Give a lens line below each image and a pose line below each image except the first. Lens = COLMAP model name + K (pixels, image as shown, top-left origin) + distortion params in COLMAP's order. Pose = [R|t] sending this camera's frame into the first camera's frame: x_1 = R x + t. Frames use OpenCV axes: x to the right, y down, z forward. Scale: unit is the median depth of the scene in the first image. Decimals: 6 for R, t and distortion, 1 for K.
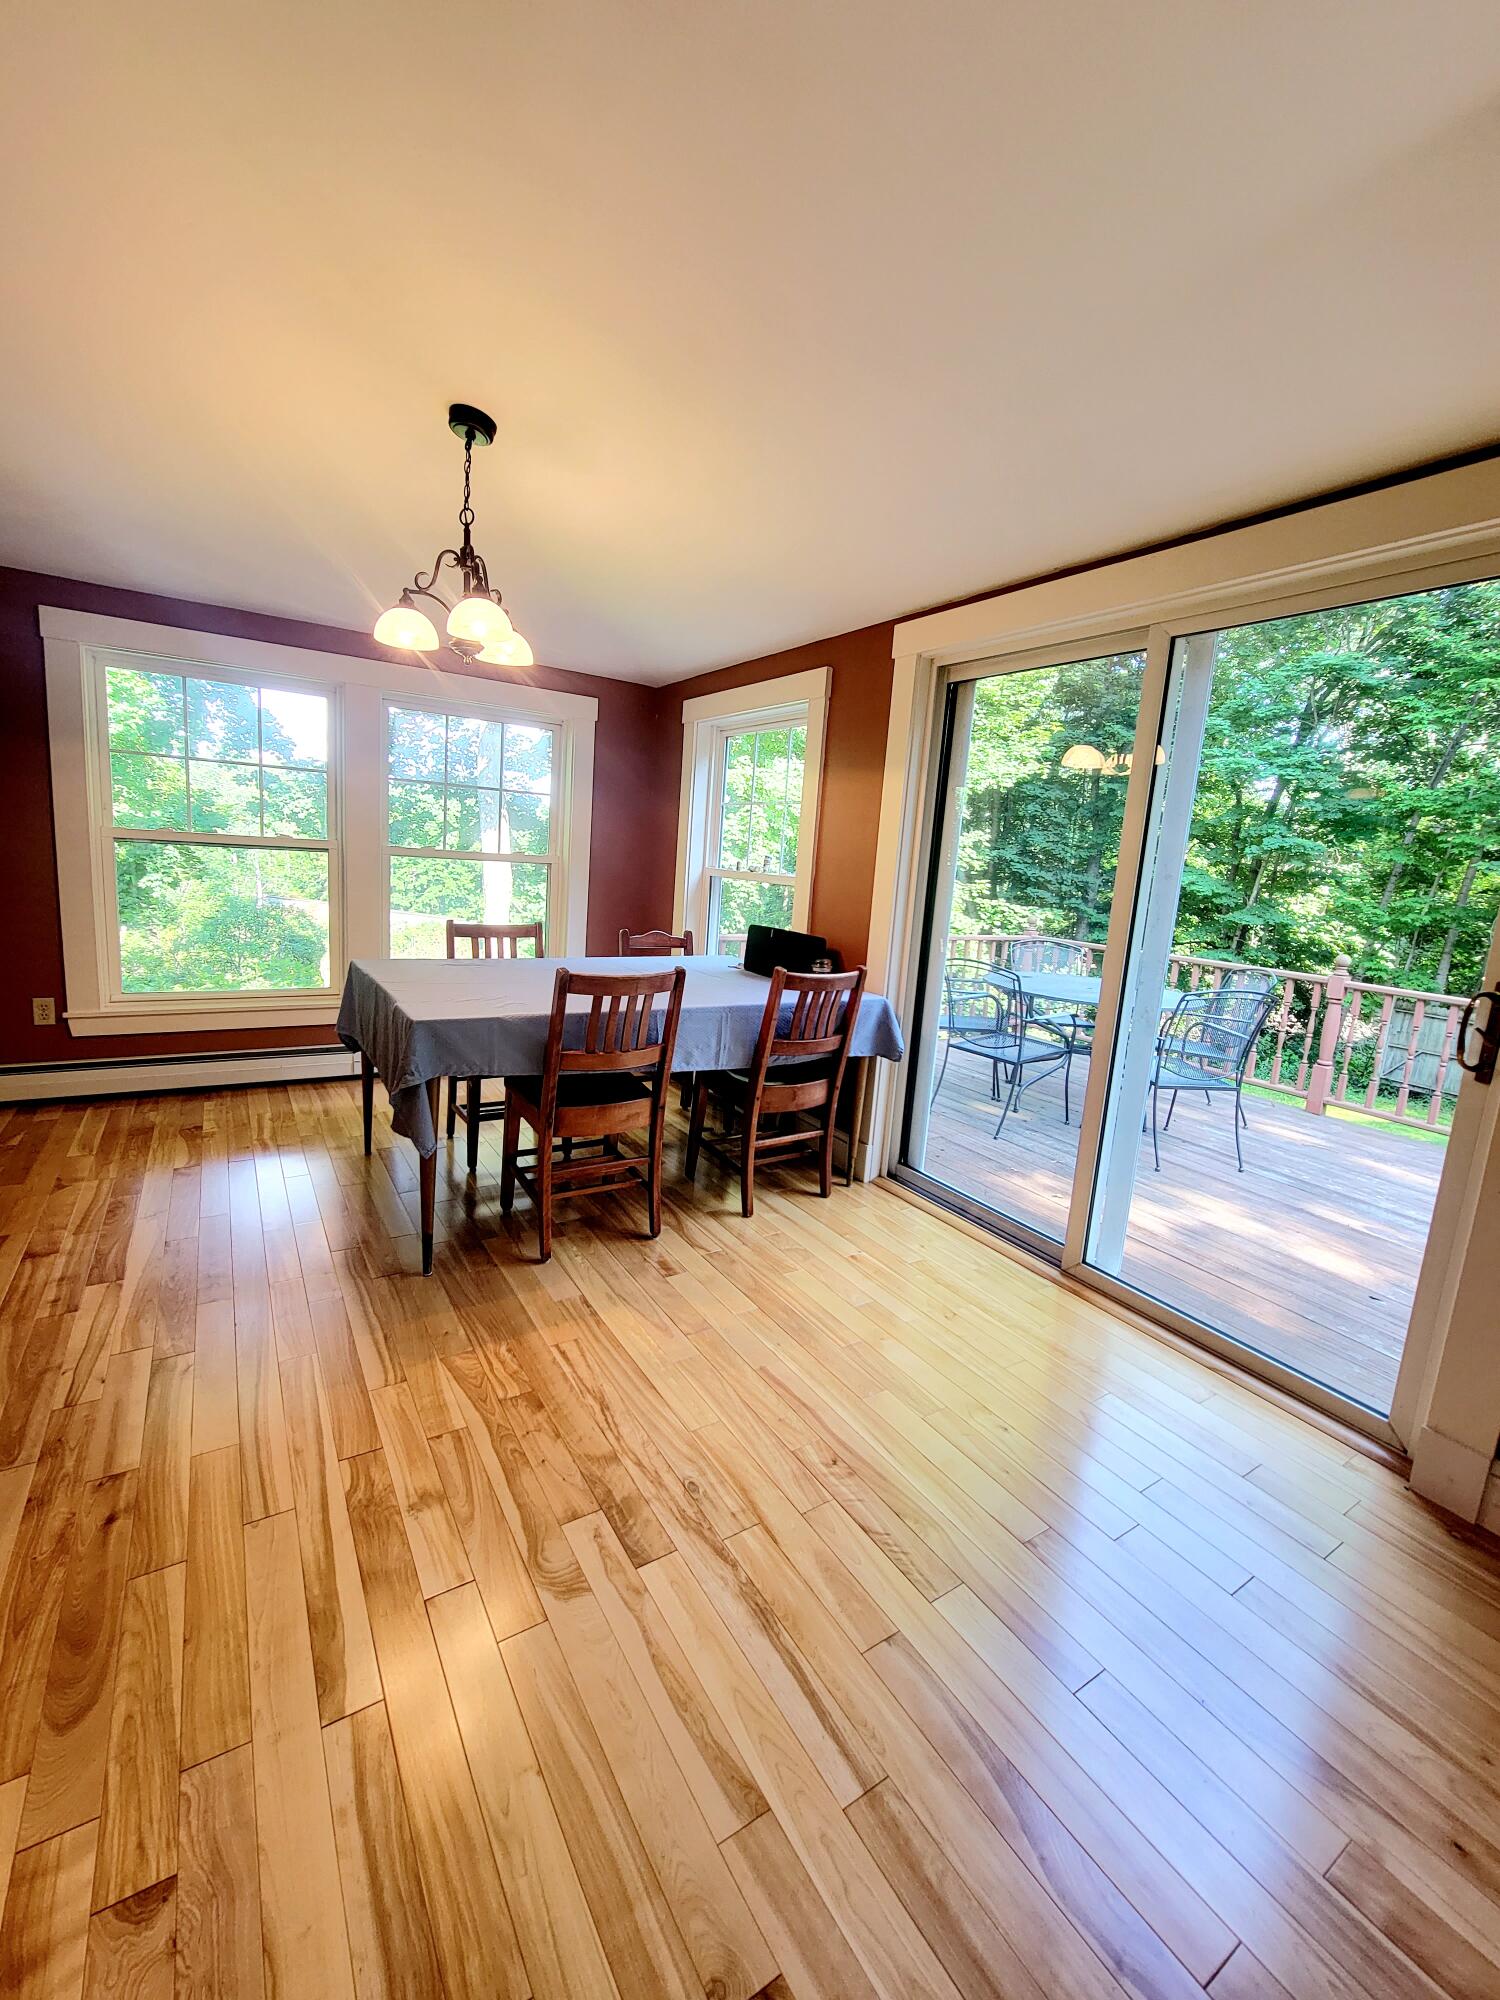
lens RADIAL K [[818.5, 0, 741.1], [0, 818.5, 983.7], [0, 0, 1]] dist [-0.002083, -0.000134]
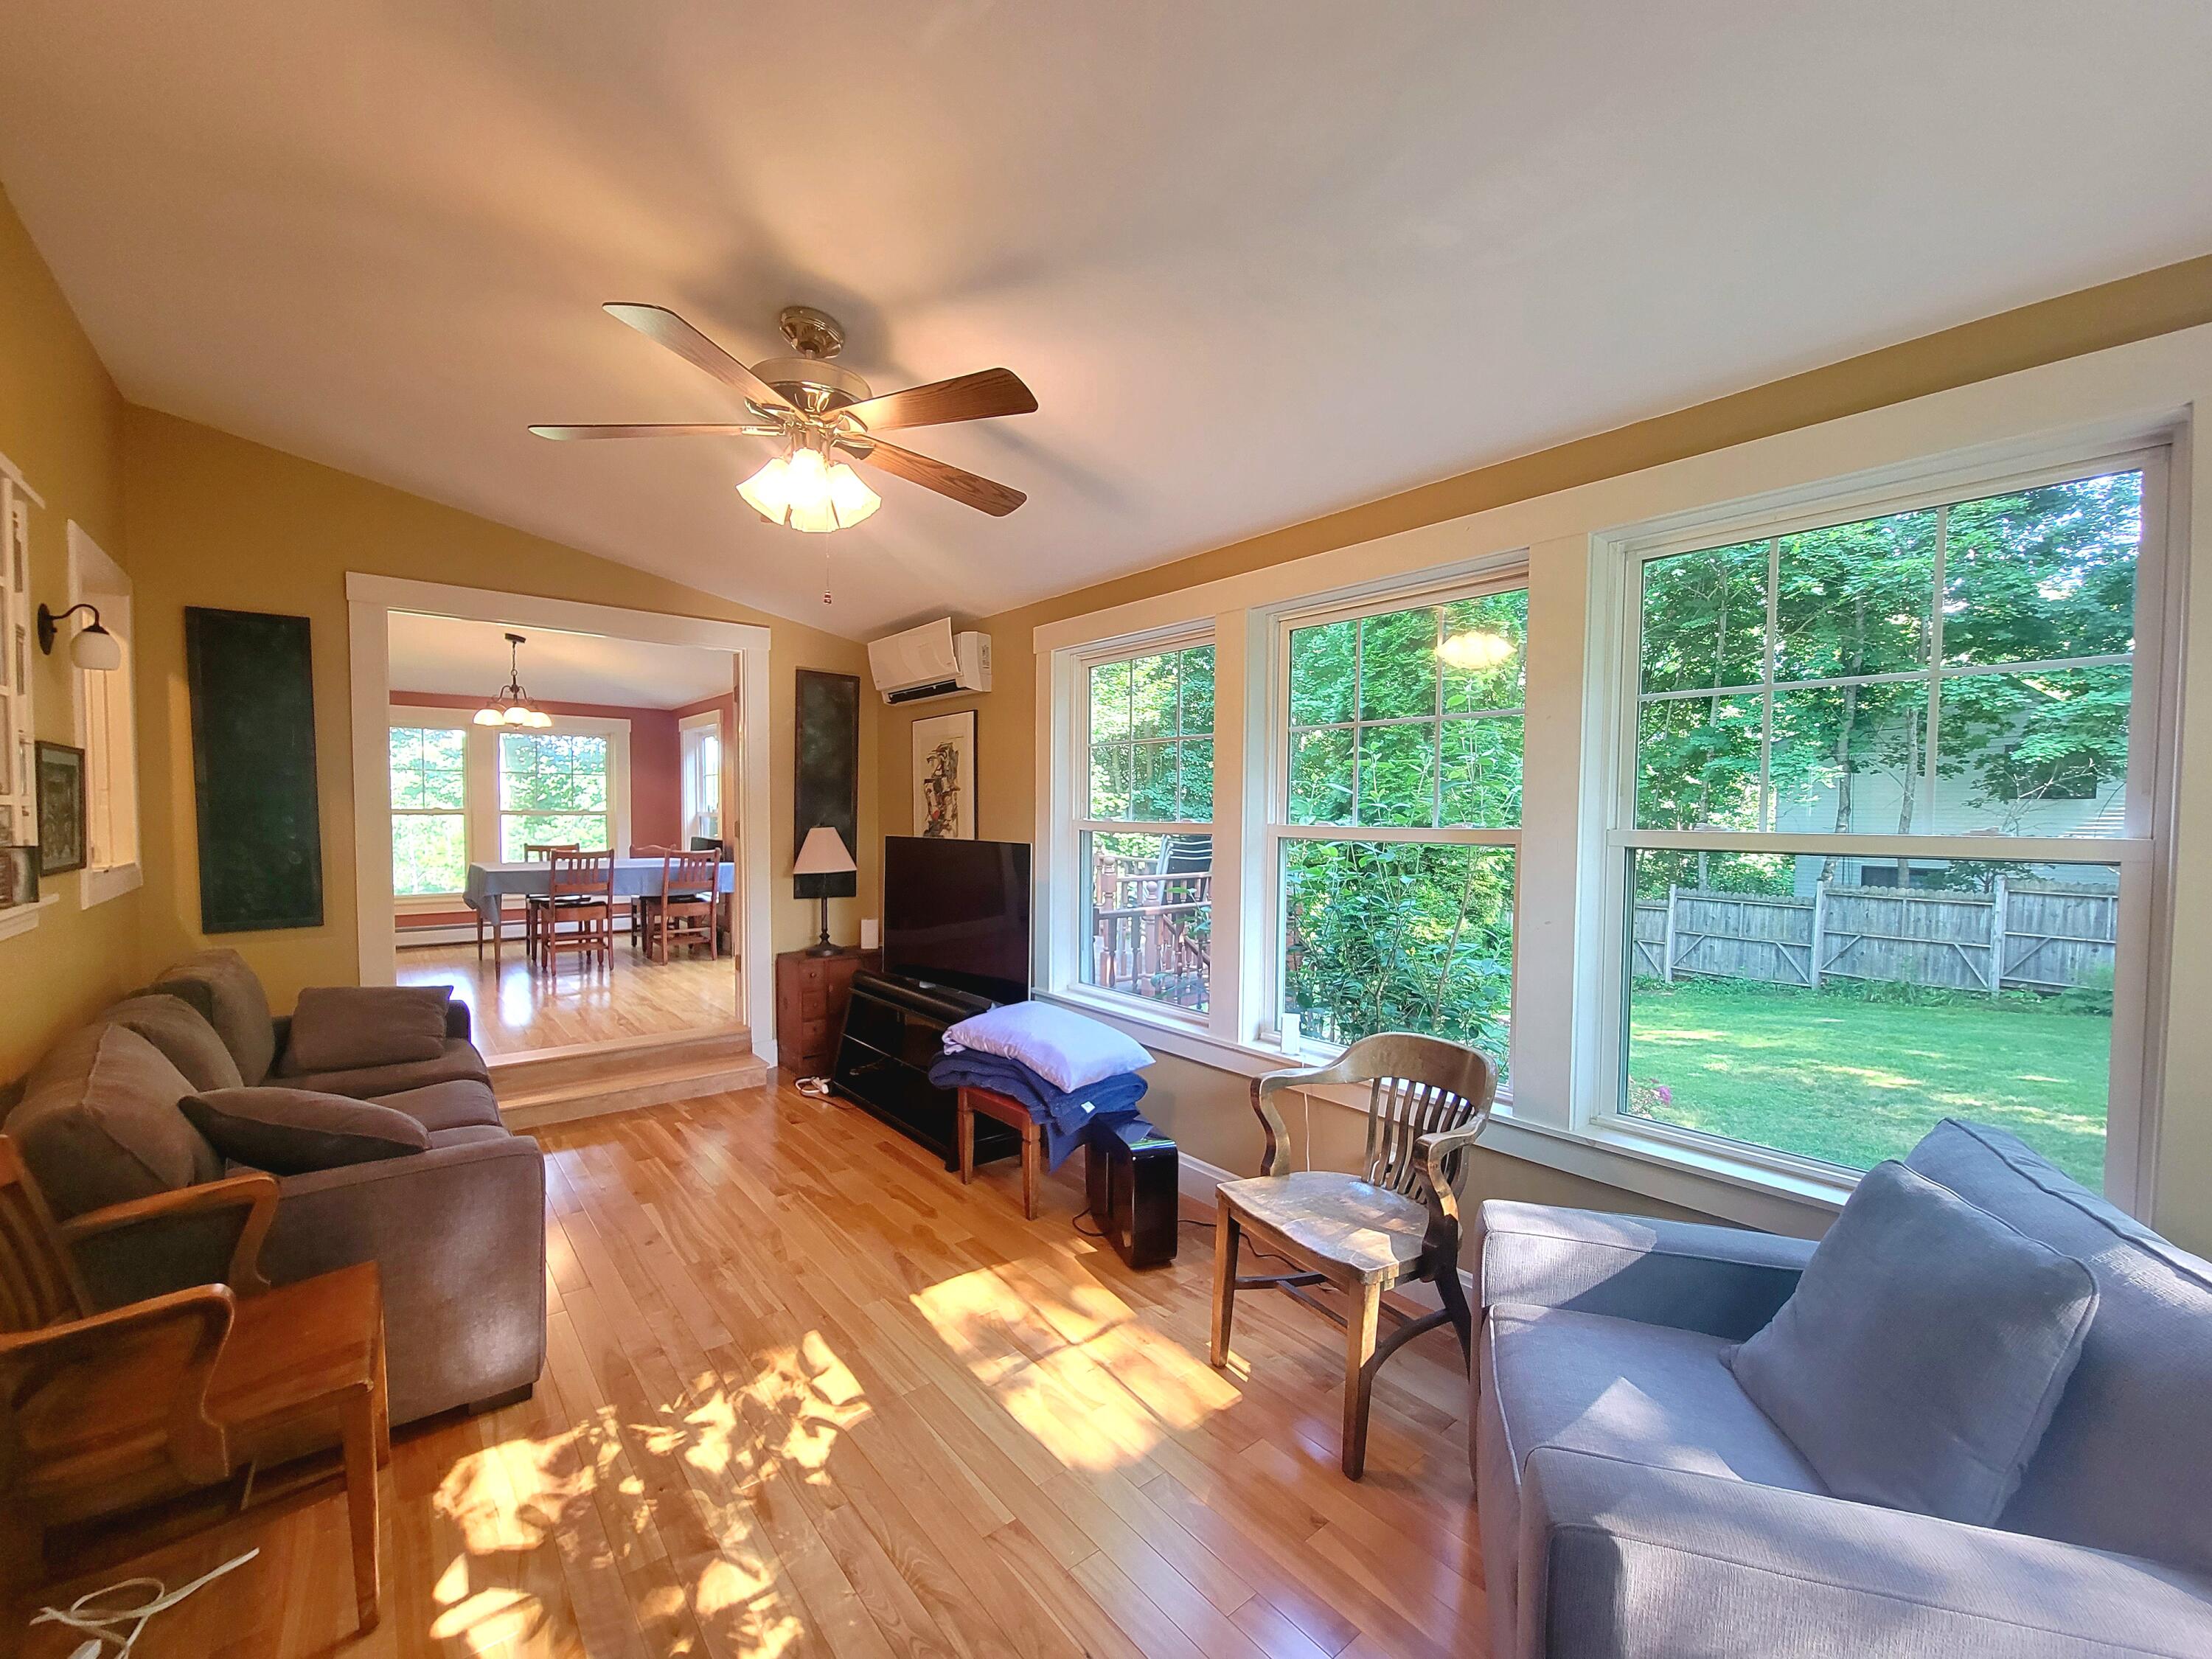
lens RADIAL K [[905.2, 0, 1110.3], [0, 905.2, 846.6], [0, 0, 1]] dist [-0.002083, -0.000134]
pose [[0.990445, -0.061999, 0.123185, 0.778995], [0.075295, 0.991469, -0.106391, 0.271606], [-0.115538, 0.114650, 0.986664, -1.330478]]
